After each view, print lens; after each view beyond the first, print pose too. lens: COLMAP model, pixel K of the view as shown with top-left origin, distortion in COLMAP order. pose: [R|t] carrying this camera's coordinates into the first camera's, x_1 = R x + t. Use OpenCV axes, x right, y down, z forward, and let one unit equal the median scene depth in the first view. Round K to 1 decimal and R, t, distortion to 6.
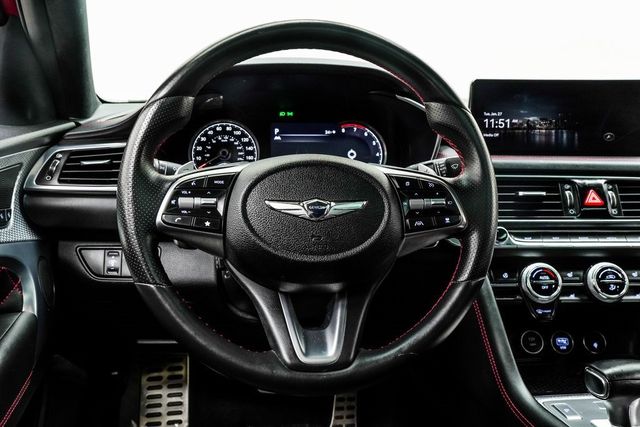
lens RADIAL K [[591.9, 0, 321.2], [0, 591.9, 214.9], [0, 0, 1]] dist [-0.006522, 0.000000]
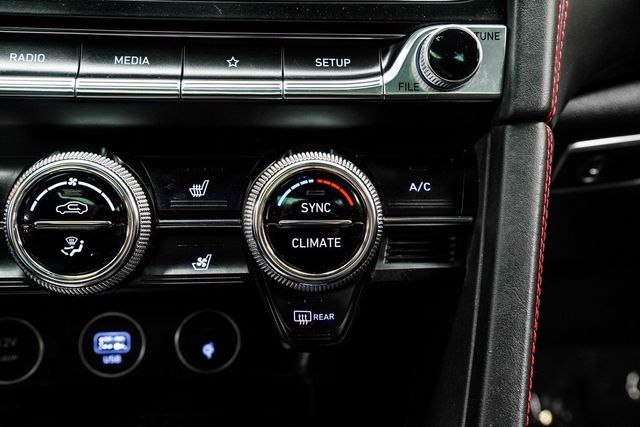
lens RADIAL K [[836.1, 0, 318.5], [0, 836.1, 208.3], [0, 0, 1]] dist [0.118289, 0.000000]
pose [[0.999056, 0.005395, 0.043107, 0.523255], [-0.017432, 0.958656, 0.284031, -0.007445], [-0.039792, -0.284515, 0.957845, 0.552265]]
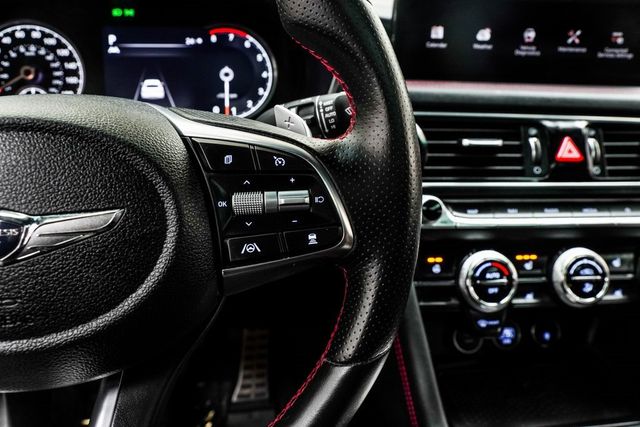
lens RADIAL K [[519.8, 0, 322.6], [0, 519.8, 216.1], [0, 0, 1]] dist [-0.098190, 0.094531]
pose [[0.997682, -0.006243, 0.067760, 0.131754], [-0.006626, 0.982139, 0.188038, -0.058684], [-0.067724, -0.188051, 0.979822, 0.409656]]
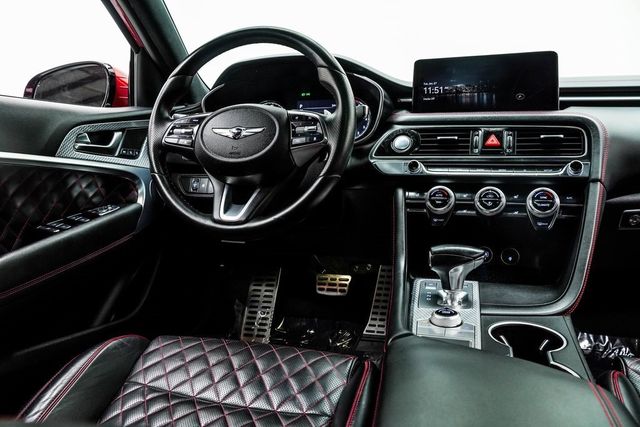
lens RADIAL K [[476.1, 0, 322.7], [0, 476.1, 216.9], [0, 0, 1]] dist [-0.115231, 0.066622]
pose [[0.920608, 0.038888, -0.388547, 0.494922], [-0.038341, 0.999223, 0.009165, 0.139319], [0.388601, 0.006460, 0.921383, -0.104650]]
